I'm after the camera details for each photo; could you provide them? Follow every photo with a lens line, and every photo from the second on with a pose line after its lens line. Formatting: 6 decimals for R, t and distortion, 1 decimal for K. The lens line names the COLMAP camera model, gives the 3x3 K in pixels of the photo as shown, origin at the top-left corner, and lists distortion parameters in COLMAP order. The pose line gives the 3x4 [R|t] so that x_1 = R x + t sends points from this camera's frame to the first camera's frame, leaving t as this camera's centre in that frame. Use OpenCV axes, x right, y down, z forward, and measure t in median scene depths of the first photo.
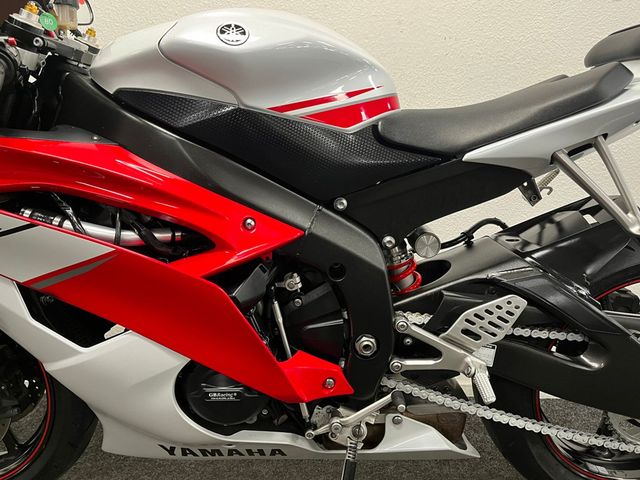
lens RADIAL K [[489.6, 0, 320.0], [0, 489.6, 240.0], [0, 0, 1]] dist [0.080278, -0.115015]
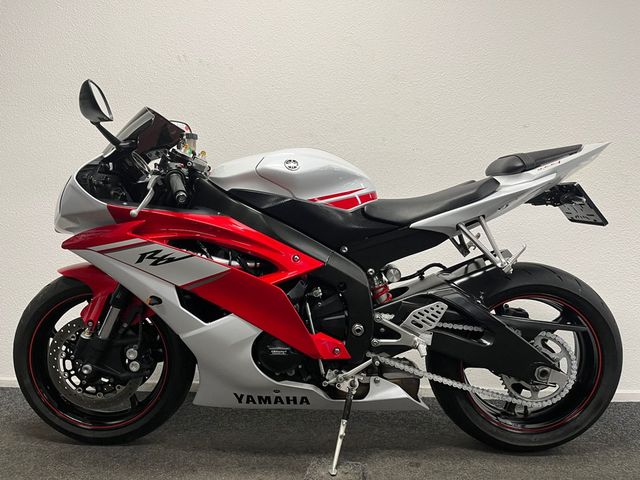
lens RADIAL K [[489.6, 0, 320.0], [0, 489.6, 240.0], [0, 0, 1]] dist [0.080278, -0.115015]
pose [[0.999880, 0.015081, -0.003639, -0.041137], [-0.015436, 0.990613, -0.135824, 0.137503], [0.001557, 0.135864, 0.990726, -0.798583]]
